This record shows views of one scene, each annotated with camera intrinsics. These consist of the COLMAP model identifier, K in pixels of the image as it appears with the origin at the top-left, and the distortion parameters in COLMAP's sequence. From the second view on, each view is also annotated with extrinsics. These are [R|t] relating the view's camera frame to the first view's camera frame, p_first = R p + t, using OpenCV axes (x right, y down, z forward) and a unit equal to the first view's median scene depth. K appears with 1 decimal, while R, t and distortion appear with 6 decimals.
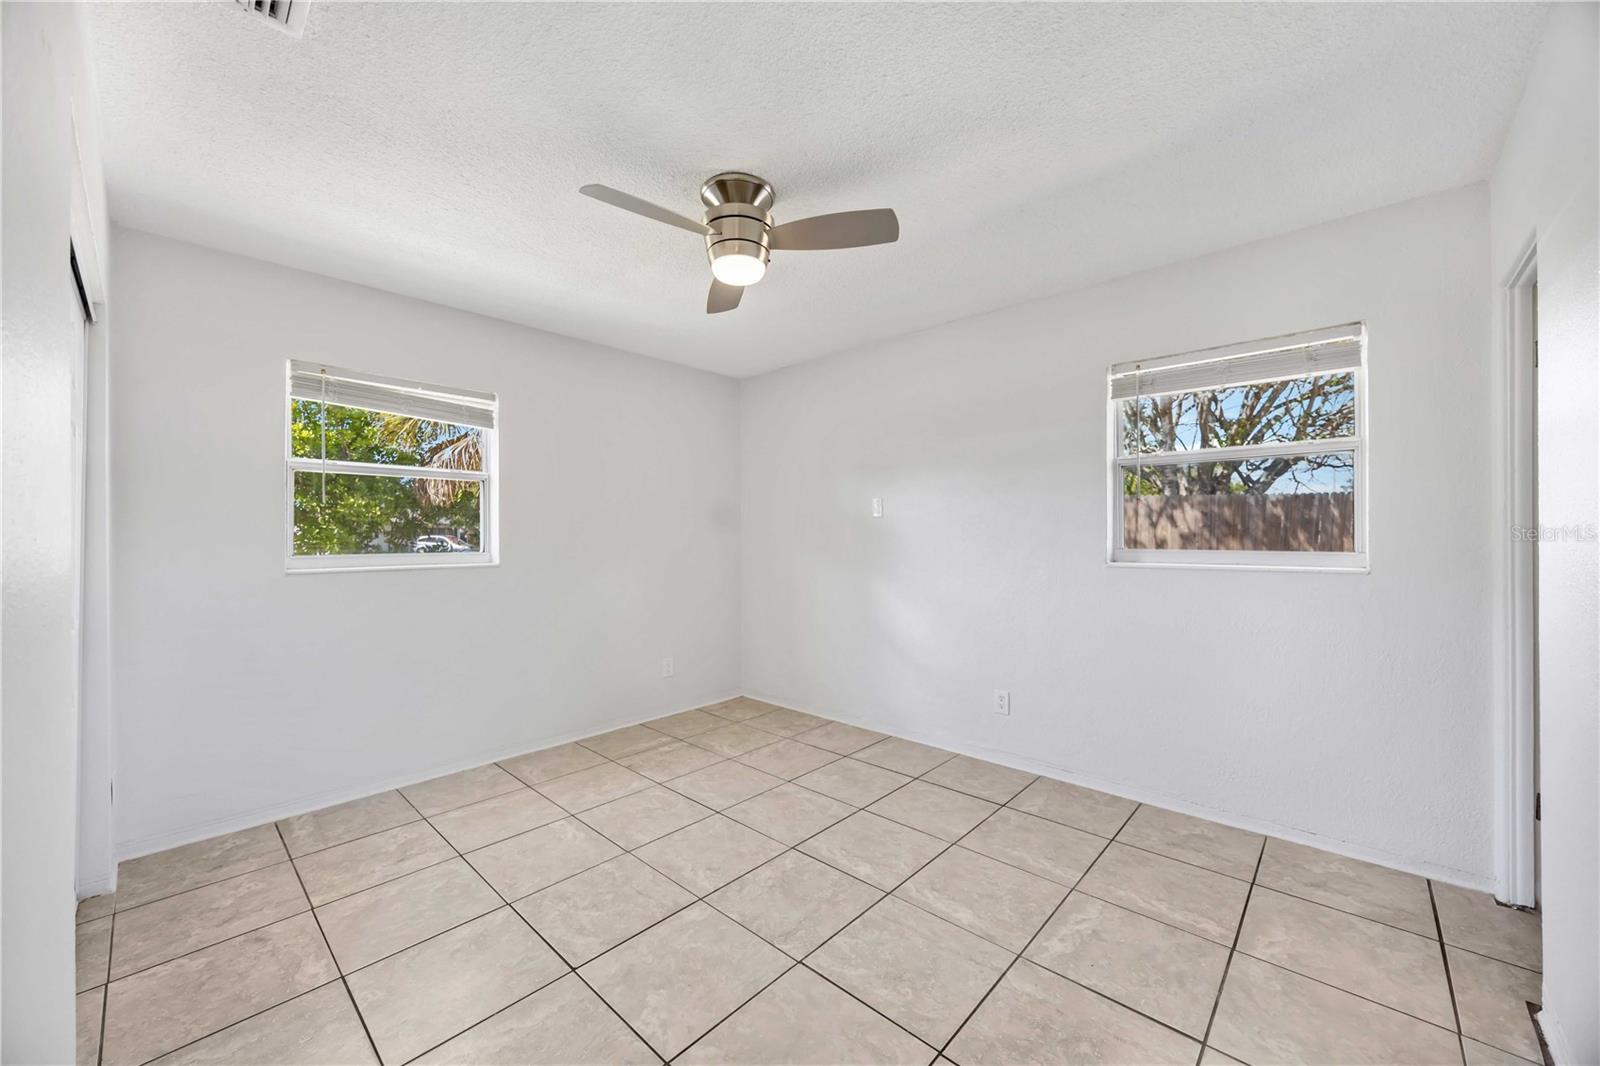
lens RADIAL K [[607.0, 0, 806.0], [0, 607.0, 528.8], [0, 0, 1]] dist [-0.001545, -0.000405]
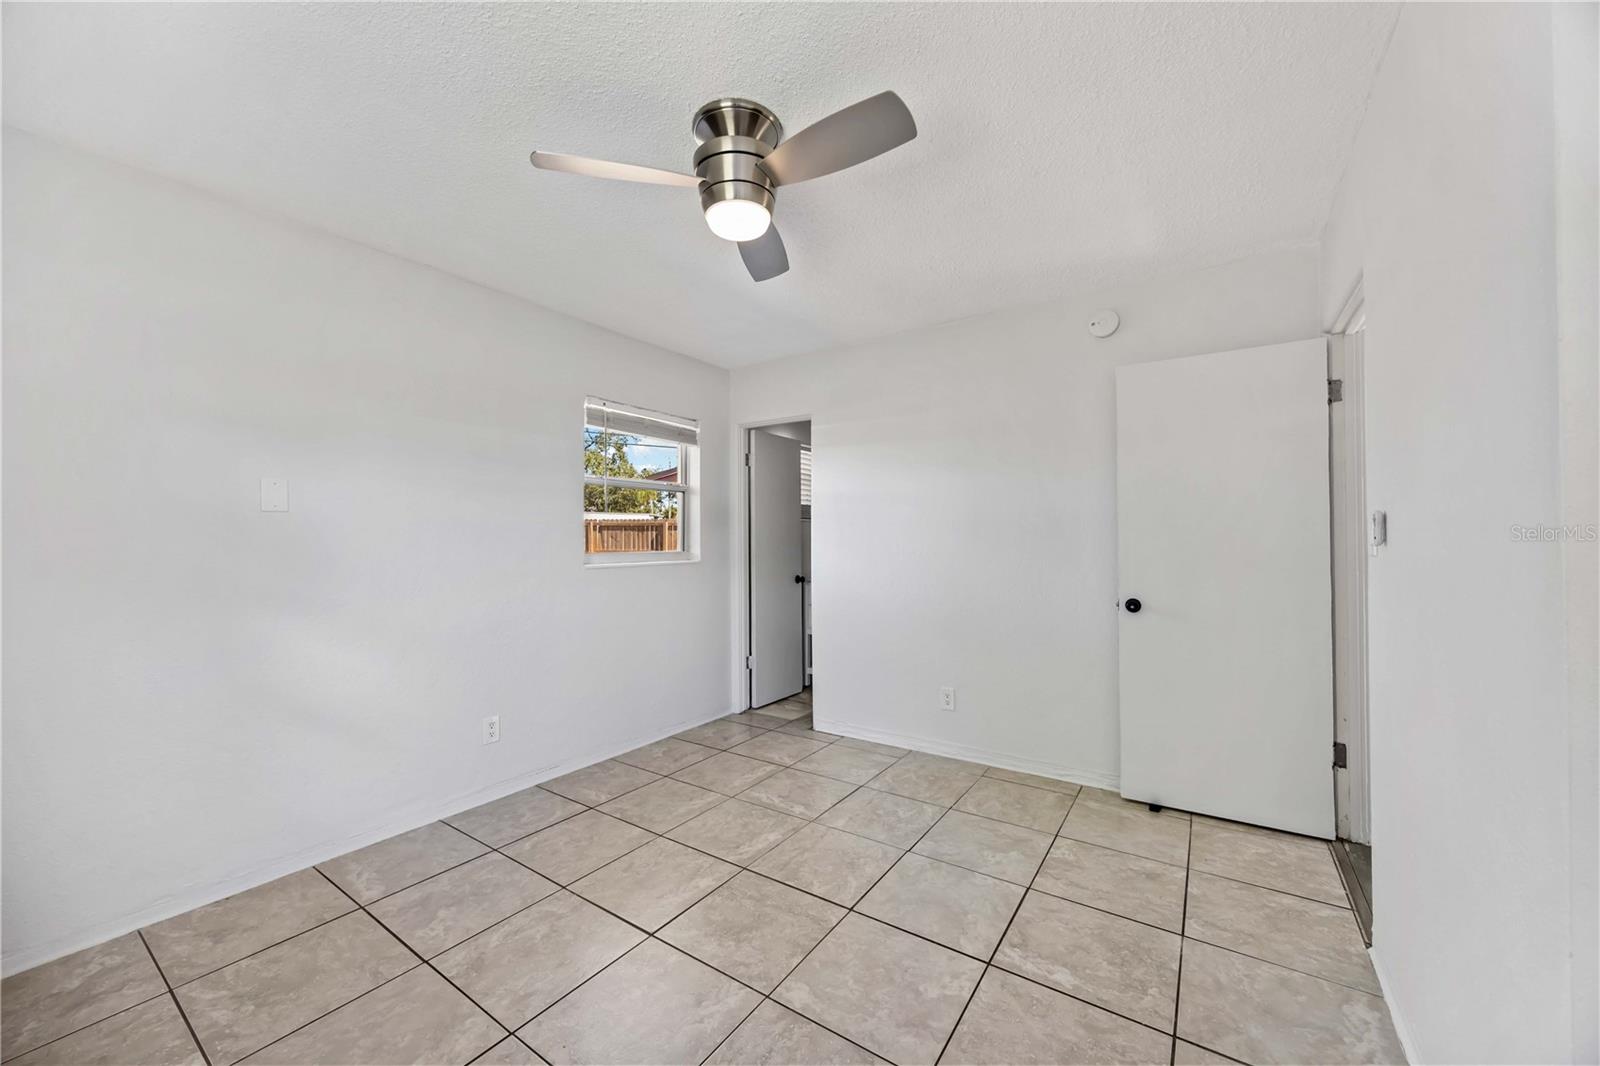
lens RADIAL K [[607.0, 0, 797.2], [0, 607.0, 531.1], [0, 0, 1]] dist [-0.001545, -0.000405]
pose [[-0.137558, 0.019791, 0.990296, -0.906535], [-0.002223, 0.999792, -0.020289, 0.021261], [-0.990491, -0.004992, -0.137485, 1.002334]]
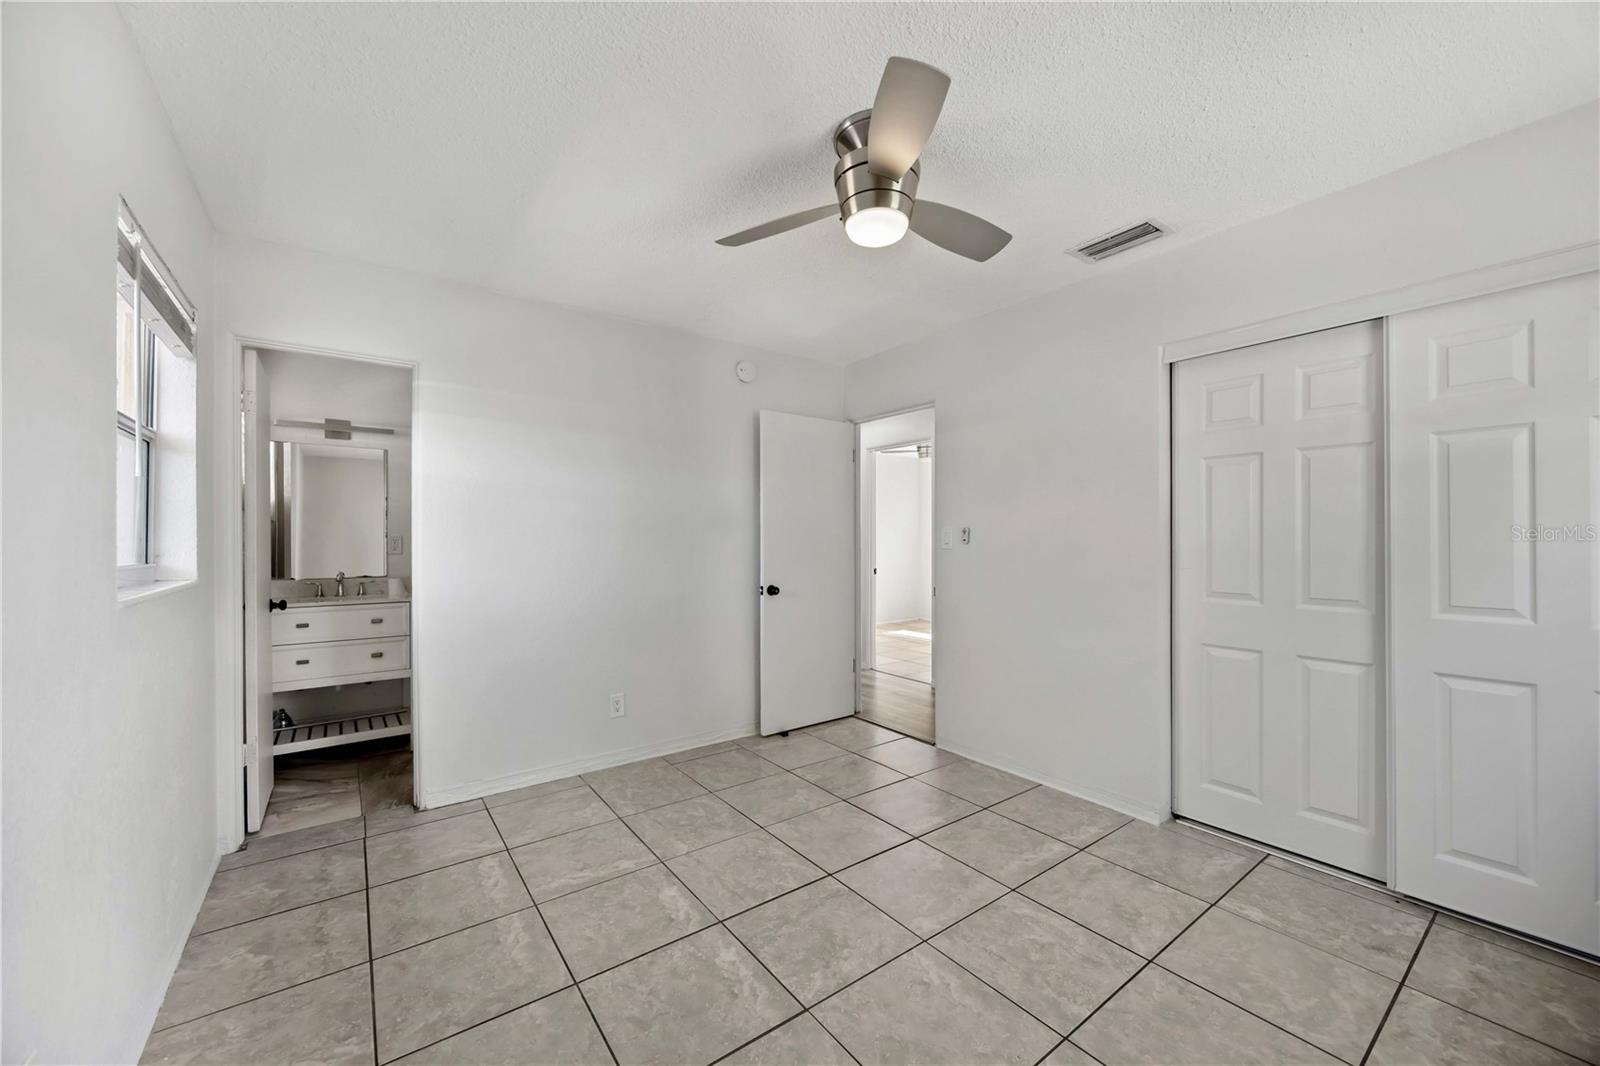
lens RADIAL K [[607.0, 0, 805.2], [0, 607.0, 538.5], [0, 0, 1]] dist [-0.001545, -0.000405]
pose [[-0.981582, 0.008795, 0.190840, -0.164672], [0.006897, 0.999920, -0.010607, 0.021957], [-0.190918, -0.009096, -0.981564, 1.794220]]
